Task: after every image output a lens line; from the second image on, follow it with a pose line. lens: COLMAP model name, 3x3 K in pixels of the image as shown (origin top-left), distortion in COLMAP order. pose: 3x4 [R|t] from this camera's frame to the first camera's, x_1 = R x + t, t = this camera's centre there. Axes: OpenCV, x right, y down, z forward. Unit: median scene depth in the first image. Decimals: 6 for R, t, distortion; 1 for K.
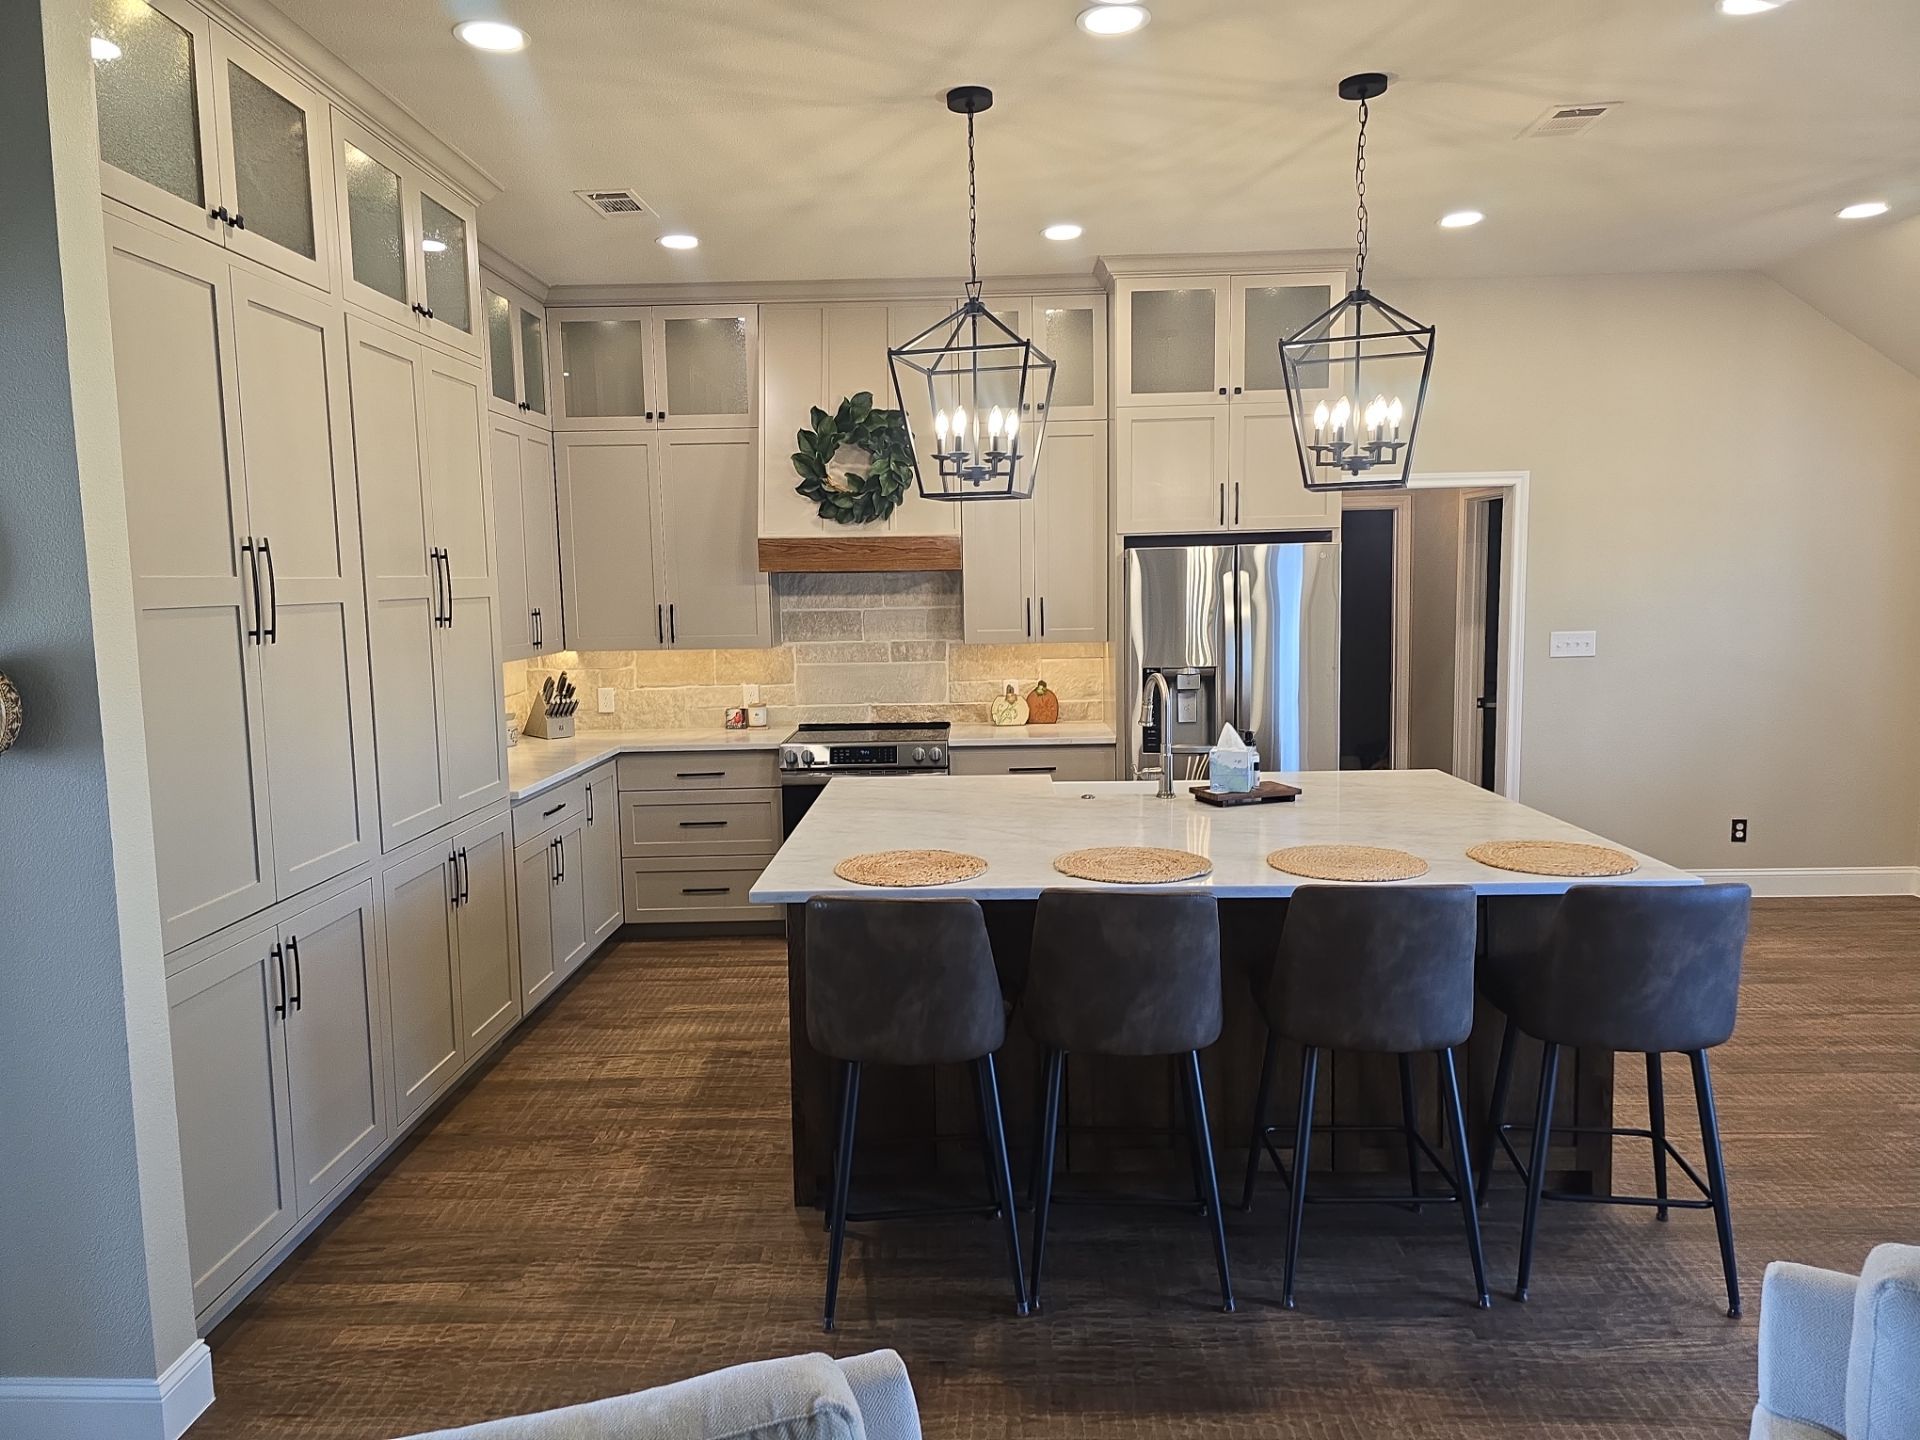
lens RADIAL K [[1290.9, 0, 956.0], [0, 1290.9, 706.7], [0, 0, 1]] dist [0.060913, -0.058138]
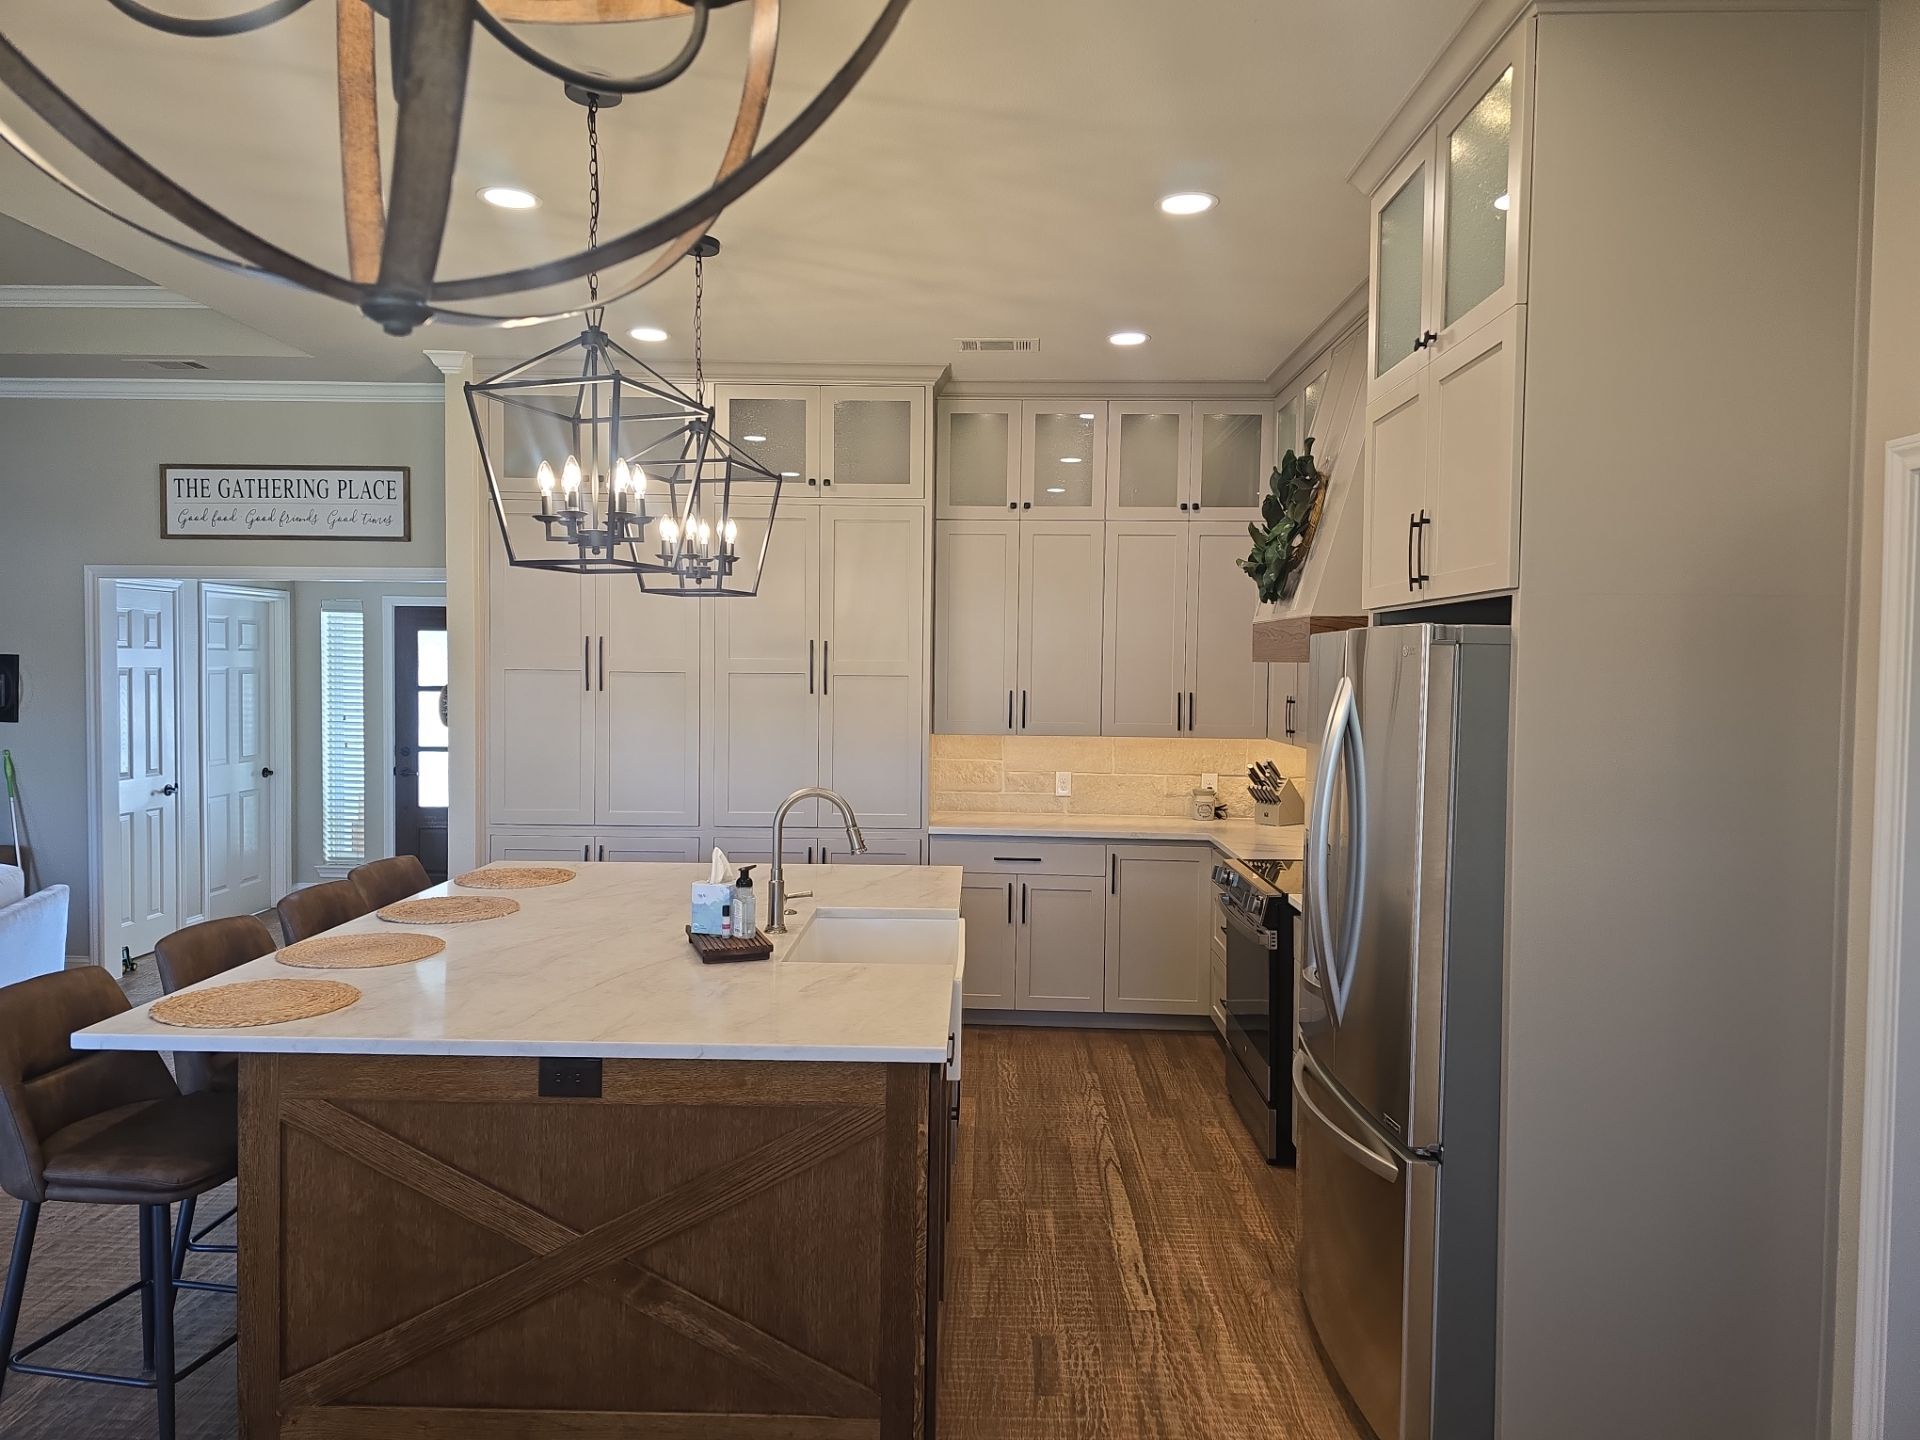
lens RADIAL K [[1290.9, 0, 954.2], [0, 1290.9, 708.6], [0, 0, 1]] dist [0.060913, -0.058138]
pose [[-0.007855, 0.055242, -0.998442, 0.742610], [-0.112204, 0.992119, 0.055774, -0.100784], [0.993654, 0.112467, -0.001595, 0.816298]]
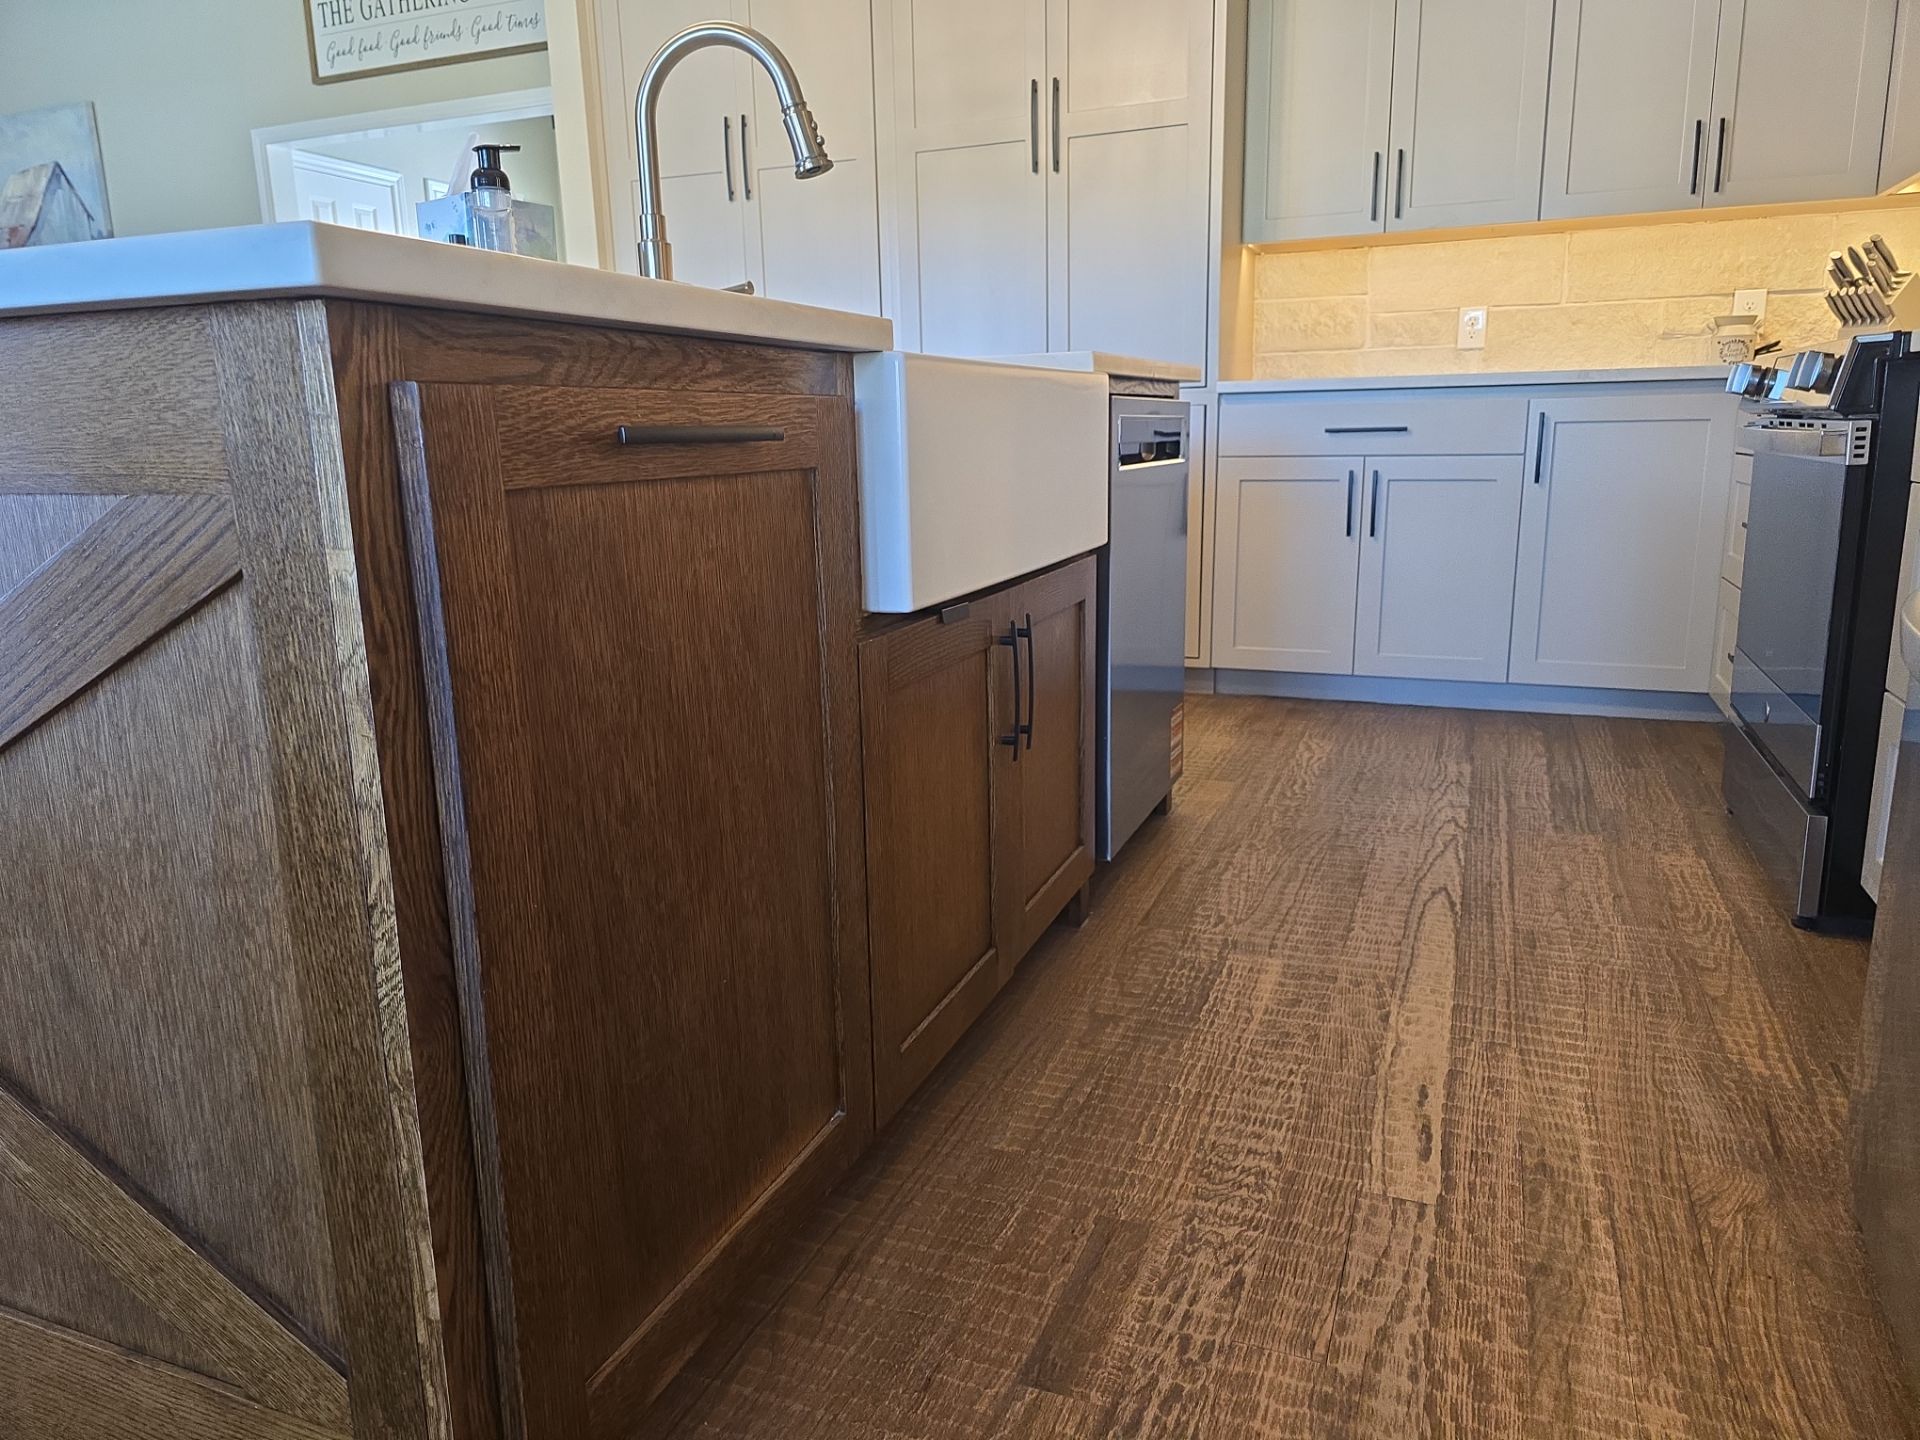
lens RADIAL K [[1290.9, 0, 952.3], [0, 1290.9, 713.3], [0, 0, 1]] dist [0.060913, -0.058138]
pose [[-0.358299, 0.226003, -0.905839, 0.395647], [-0.065517, 0.961779, 0.265874, 0.047052], [0.931305, 0.154610, -0.329798, 0.919950]]
